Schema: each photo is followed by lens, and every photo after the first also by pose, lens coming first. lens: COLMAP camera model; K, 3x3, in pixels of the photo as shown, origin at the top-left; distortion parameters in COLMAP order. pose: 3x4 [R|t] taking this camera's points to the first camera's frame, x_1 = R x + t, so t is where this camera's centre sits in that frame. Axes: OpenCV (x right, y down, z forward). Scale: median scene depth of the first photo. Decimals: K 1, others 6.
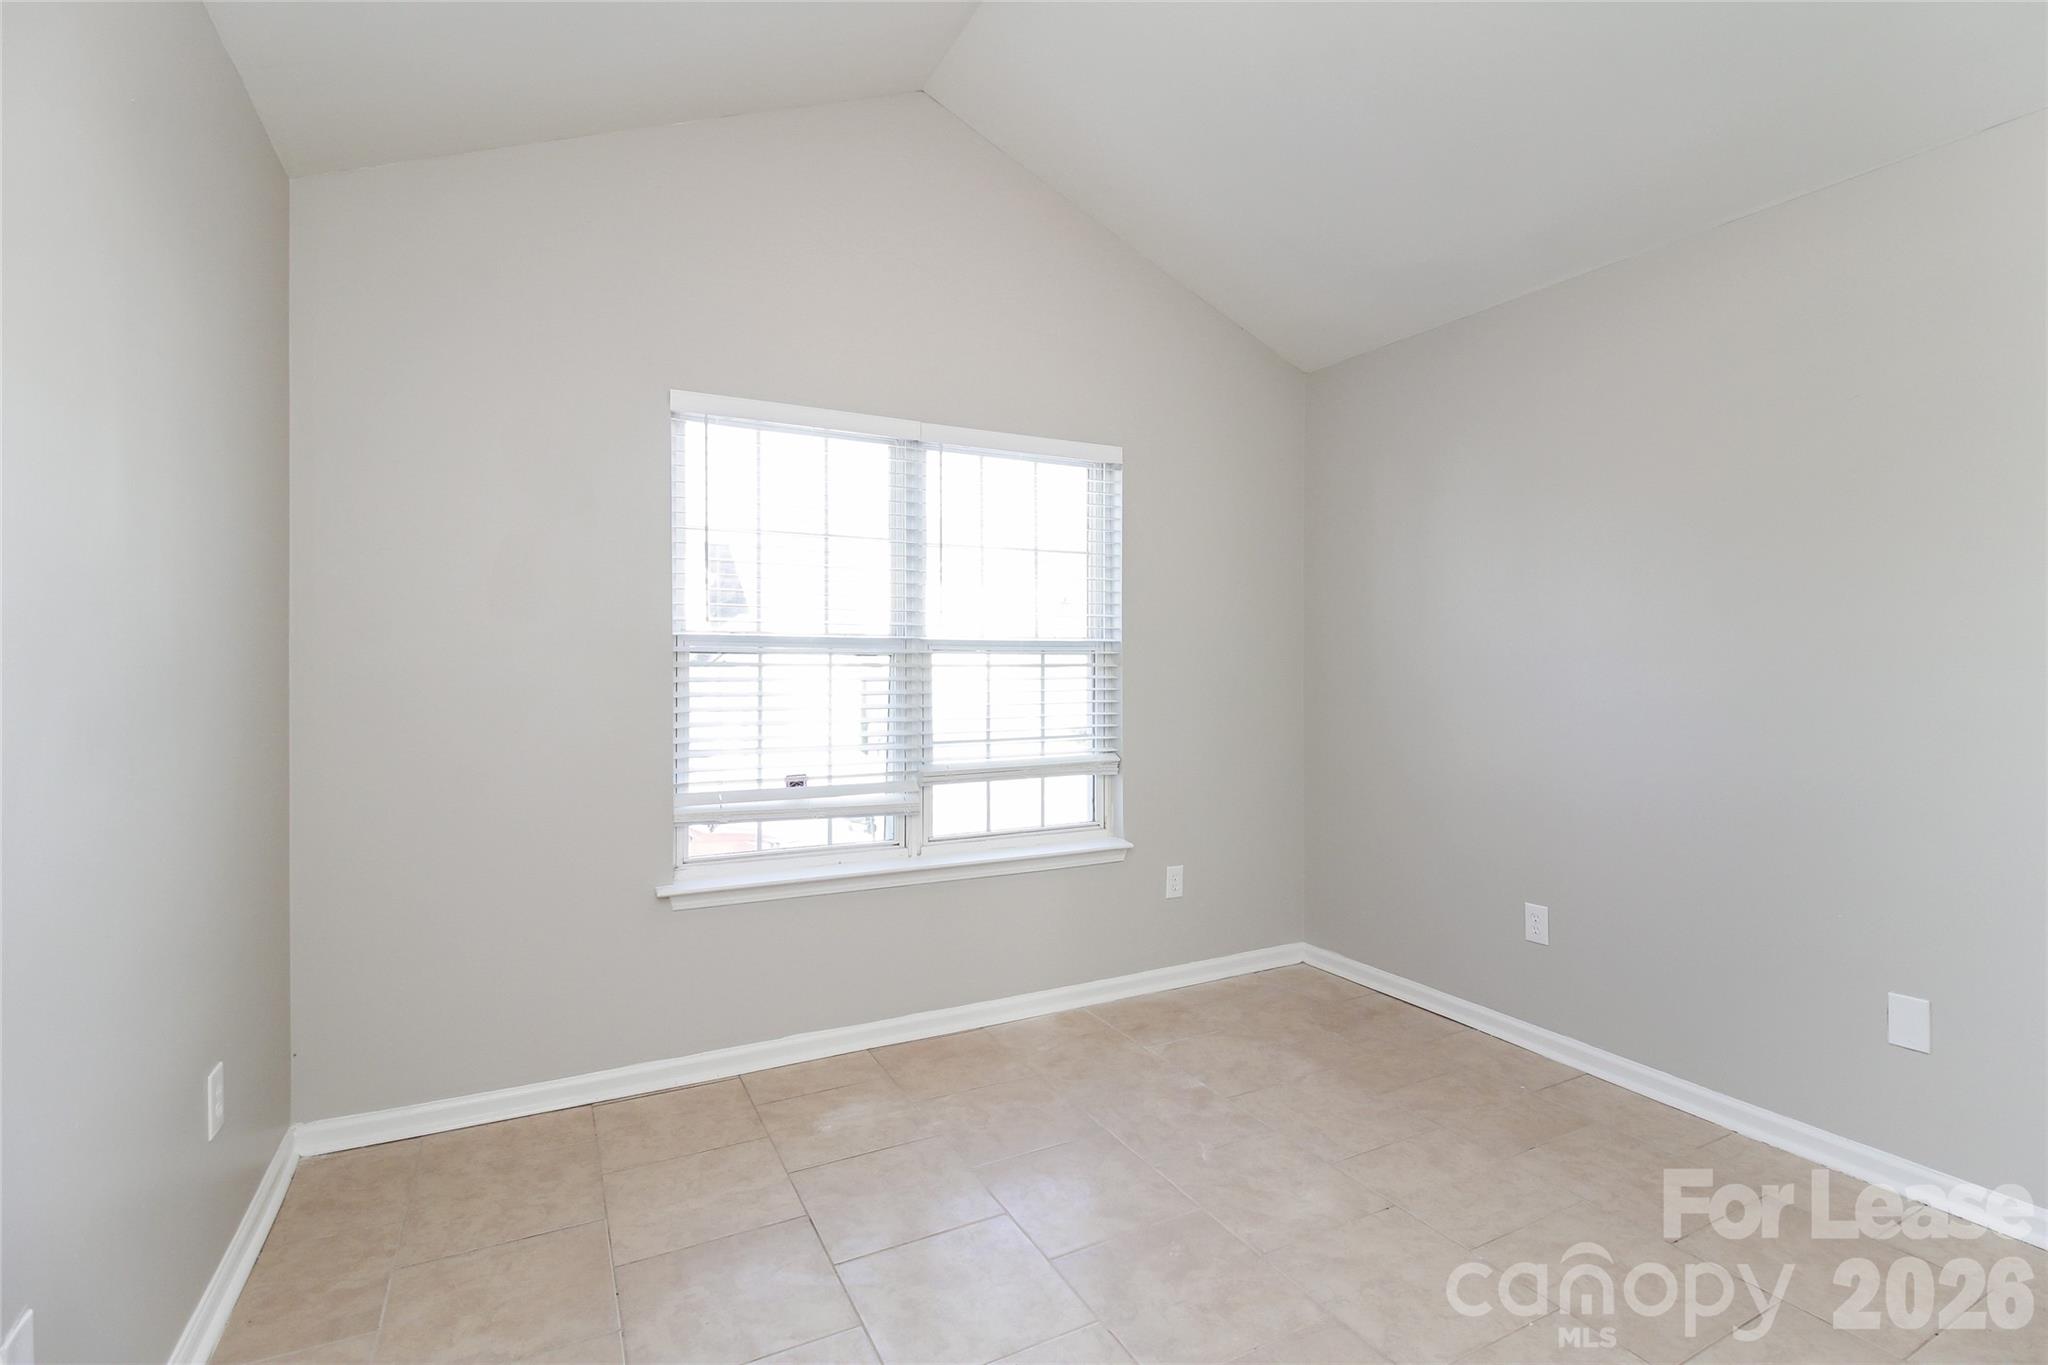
lens RADIAL K [[957.8, 0, 1061.3], [0, 957.8, 665.4], [0, 0, 1]] dist [0.004390, -0.015030]
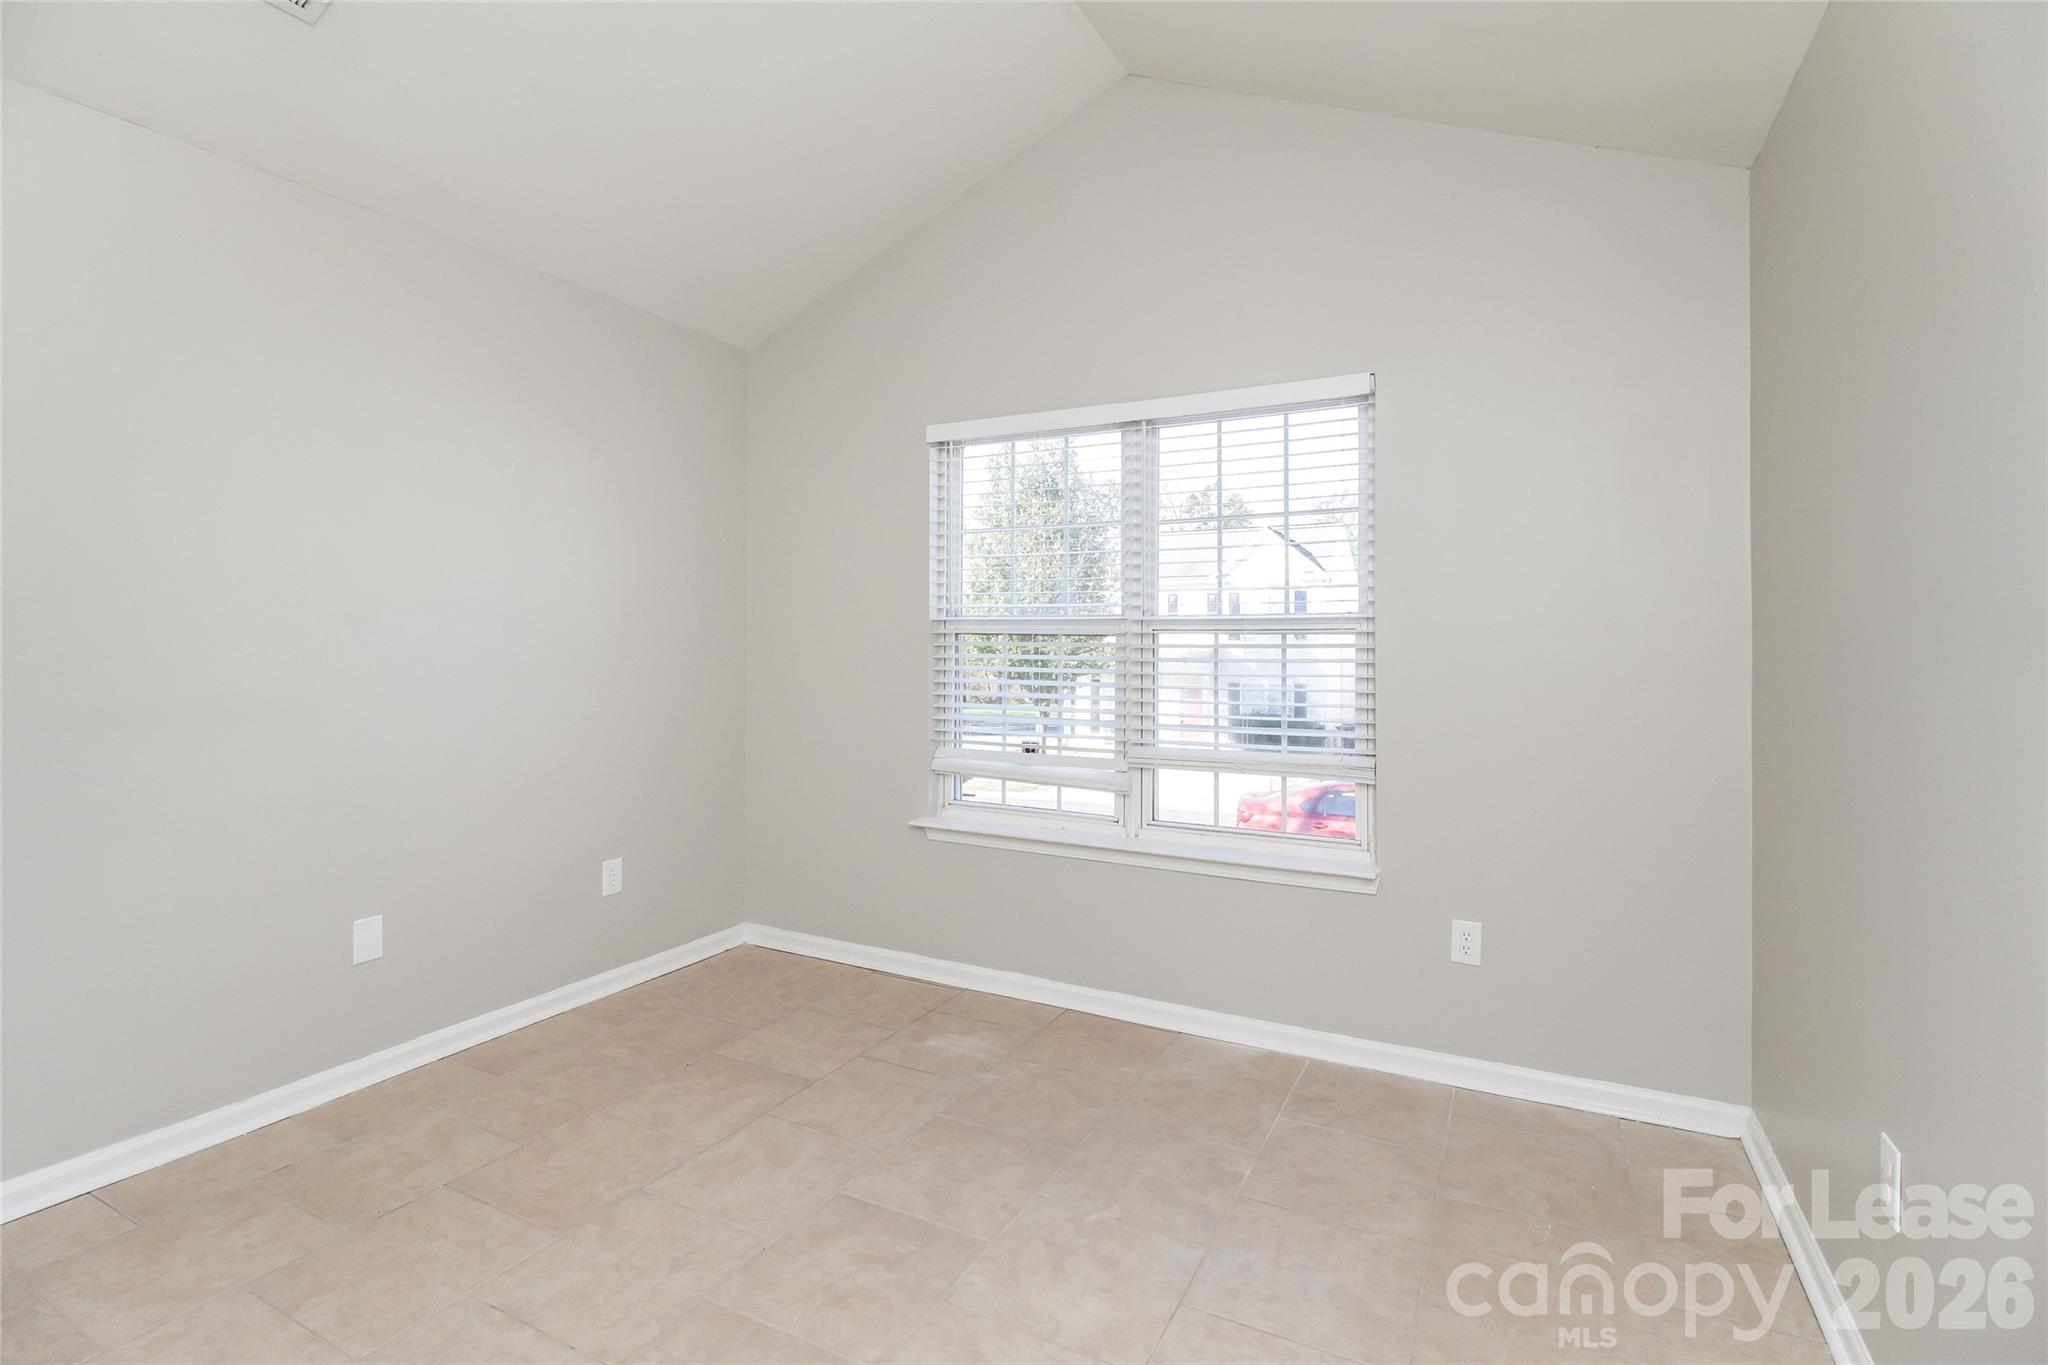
lens RADIAL K [[978.8, 0, 1024.3], [0, 978.8, 640.9], [0, 0, 1]] dist [0.001088, -0.017701]
pose [[0.545984, 0.001415, -0.837795, 0.667414], [-0.005563, 0.999983, -0.001936, -0.002053], [0.837777, 0.005718, 0.545982, 0.365625]]
